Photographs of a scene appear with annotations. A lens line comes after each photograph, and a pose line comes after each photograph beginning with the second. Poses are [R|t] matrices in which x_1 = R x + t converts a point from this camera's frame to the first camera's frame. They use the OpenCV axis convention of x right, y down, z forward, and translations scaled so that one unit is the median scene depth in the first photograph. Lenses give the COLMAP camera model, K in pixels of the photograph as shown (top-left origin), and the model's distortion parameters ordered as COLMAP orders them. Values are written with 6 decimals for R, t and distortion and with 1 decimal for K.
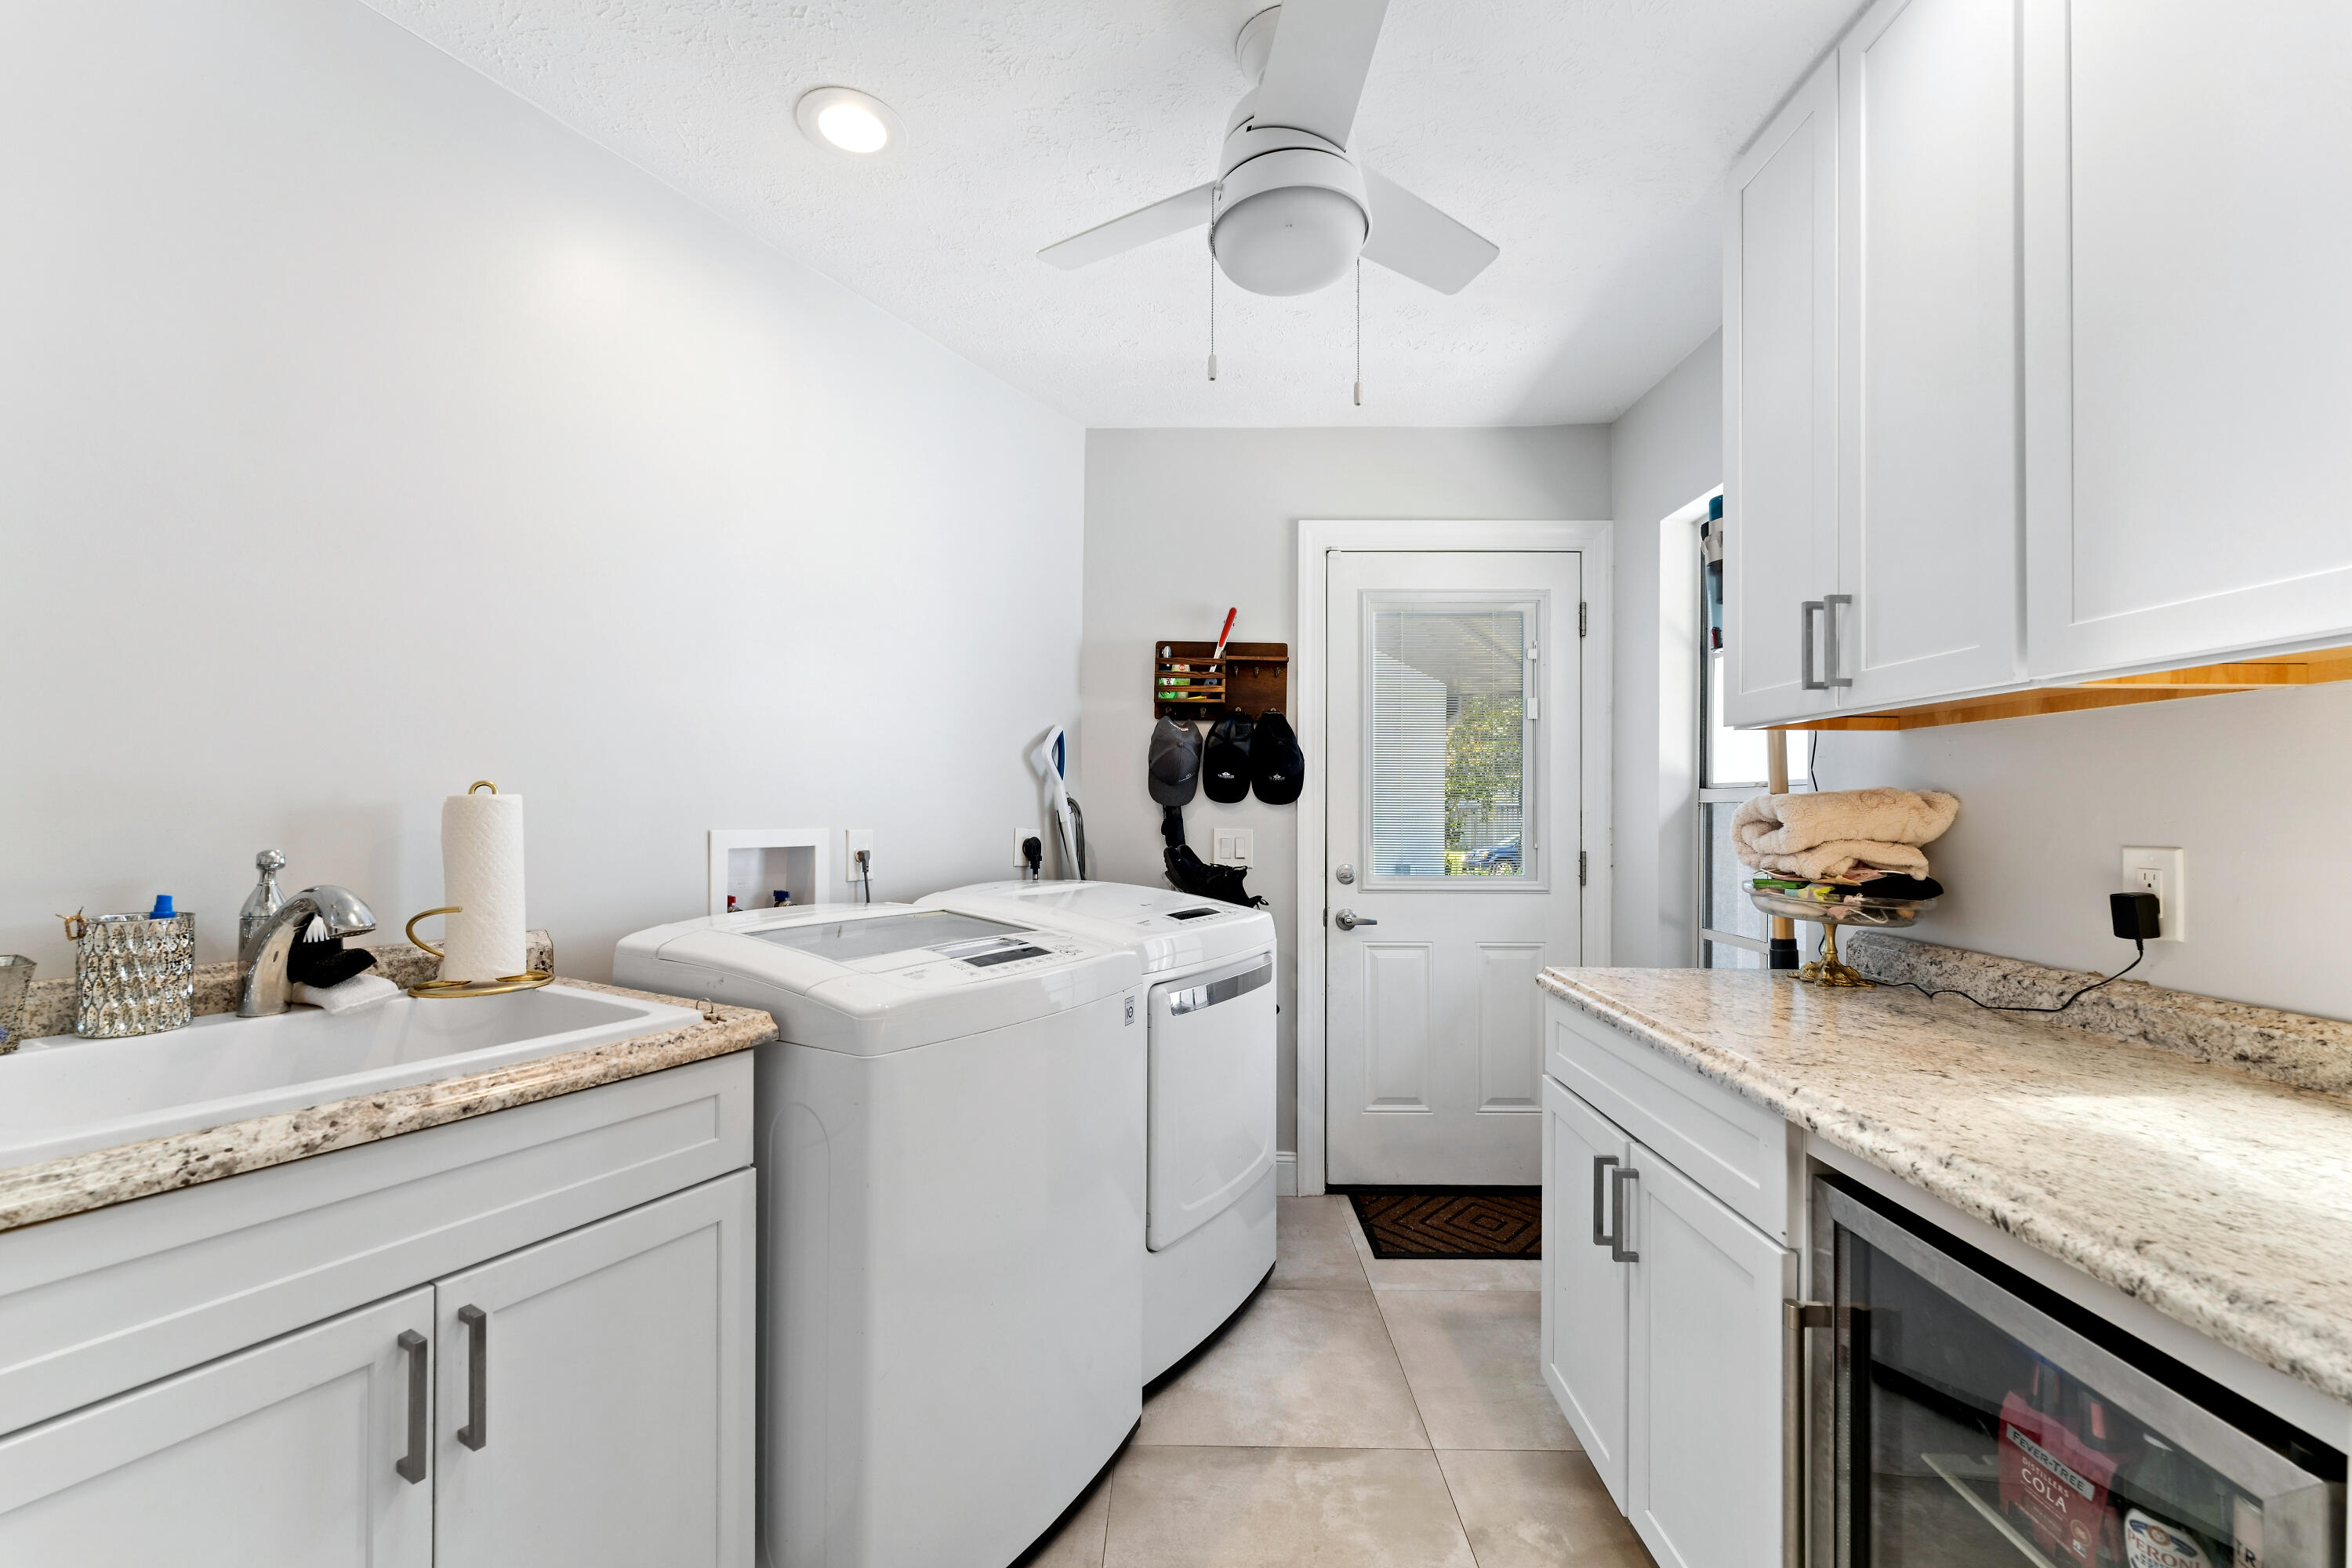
lens RADIAL K [[953.0, 0, 1169.4], [0, 953.0, 790.0], [0, 0, 1]] dist [0.004715, -0.000315]
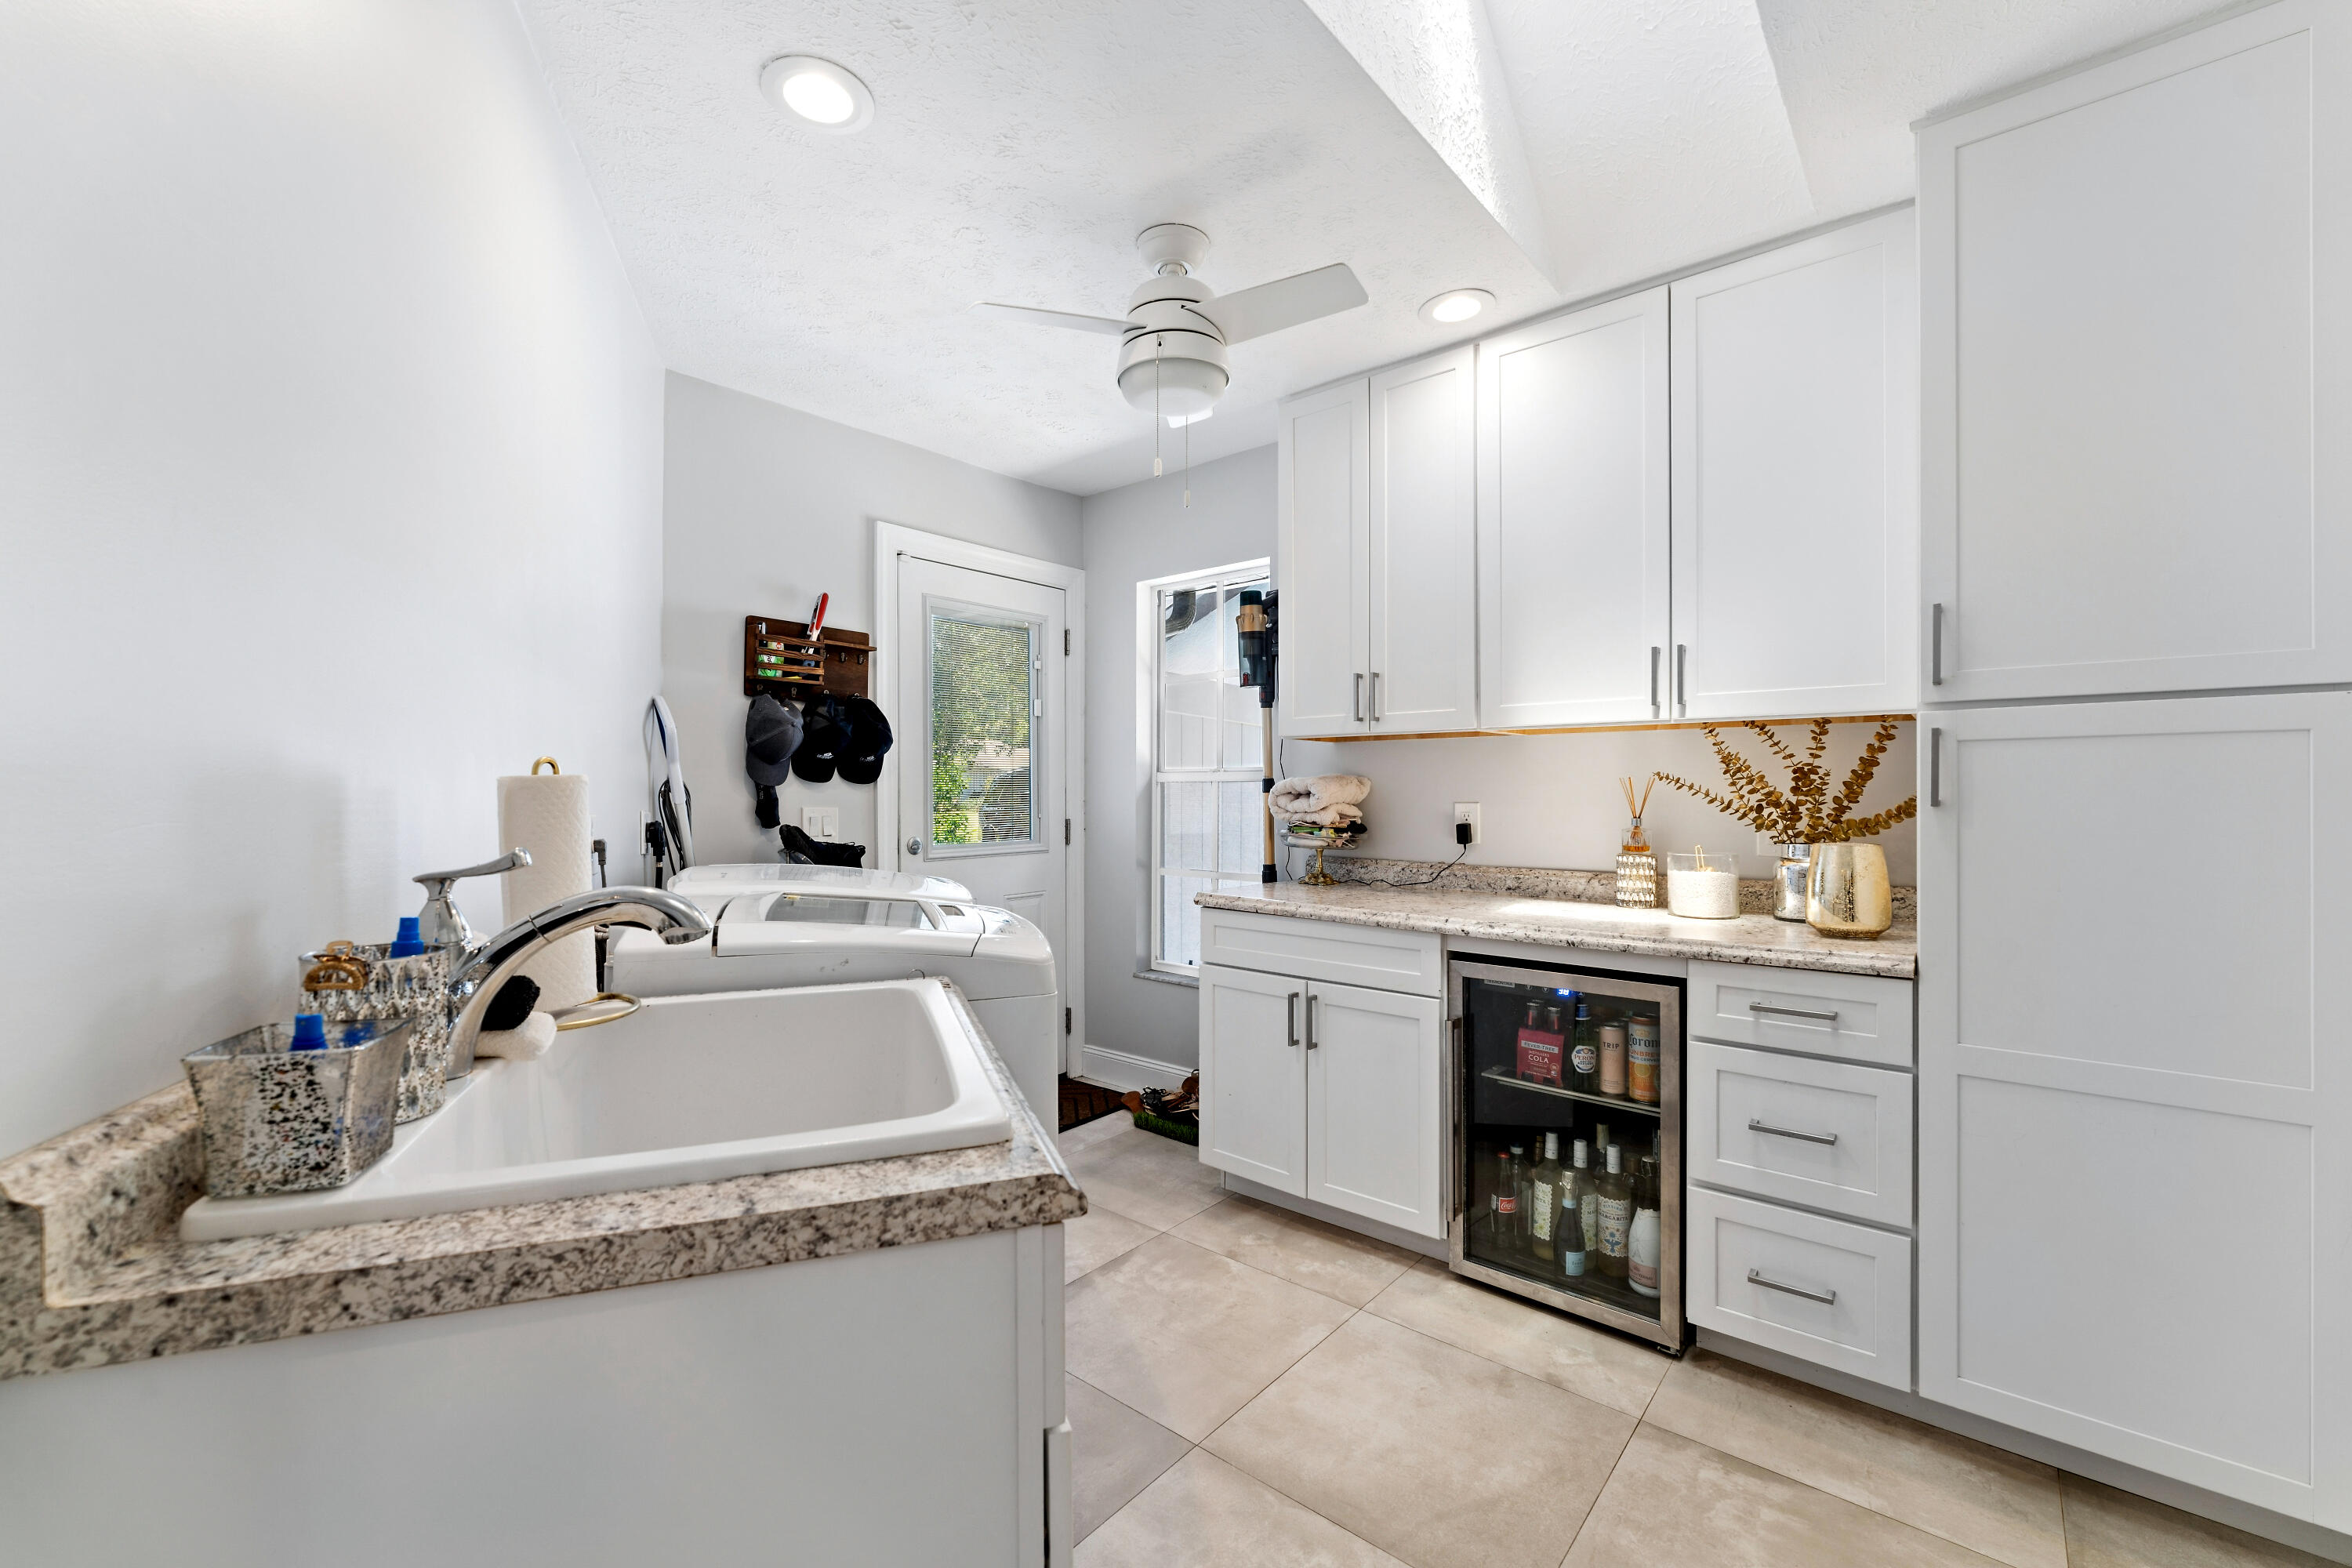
lens RADIAL K [[955.2, 0, 1176.7], [0, 955.2, 778.1], [0, 0, 1]] dist [-0.001396, -0.000238]
pose [[0.636413, 0.001292, 0.771348, -0.489258], [-0.010753, 0.999916, 0.007197, -0.002594], [-0.771274, -0.012875, 0.636373, 0.047006]]
